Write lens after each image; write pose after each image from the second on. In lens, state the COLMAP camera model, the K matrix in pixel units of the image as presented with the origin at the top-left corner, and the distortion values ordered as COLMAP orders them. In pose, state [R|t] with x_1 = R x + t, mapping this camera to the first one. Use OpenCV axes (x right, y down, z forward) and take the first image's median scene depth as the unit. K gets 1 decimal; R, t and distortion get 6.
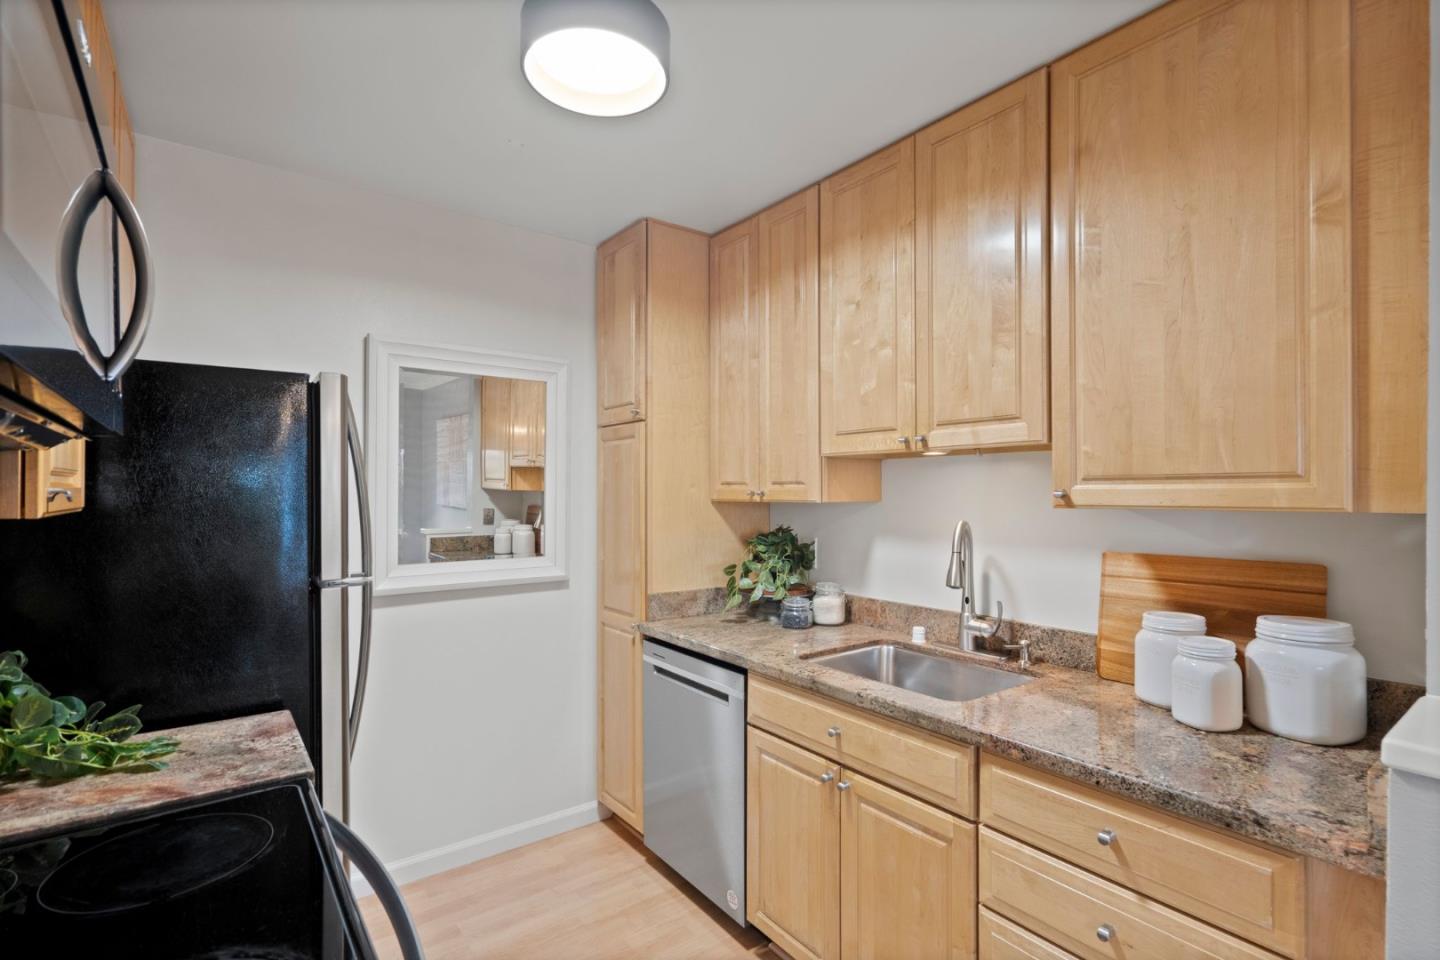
lens RADIAL K [[661.3, 0, 718.9], [0, 661.3, 490.3], [0, 0, 1]] dist [0.002040, 0.000300]
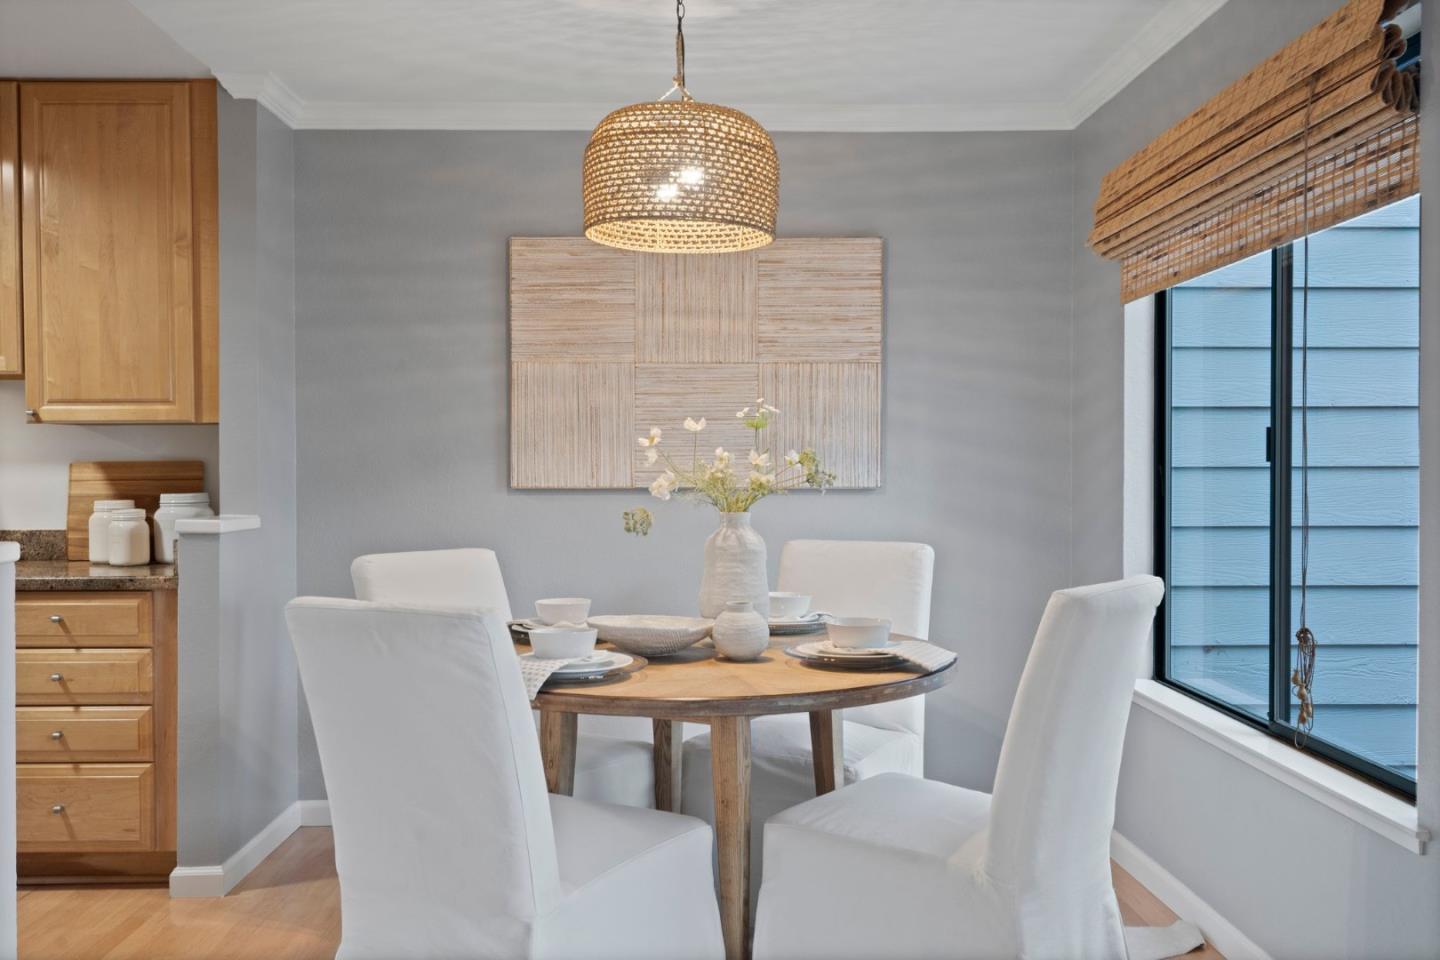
lens RADIAL K [[1303.3, 0, 726.6], [0, 1303.3, 492.2], [0, 0, 1]] dist [-0.002030, 0.000000]
pose [[0.597591, -0.018907, 0.801578, -0.818209], [0.000591, 0.999732, 0.023140, 0.115490], [-0.801801, -0.013354, 0.597442, -1.838186]]
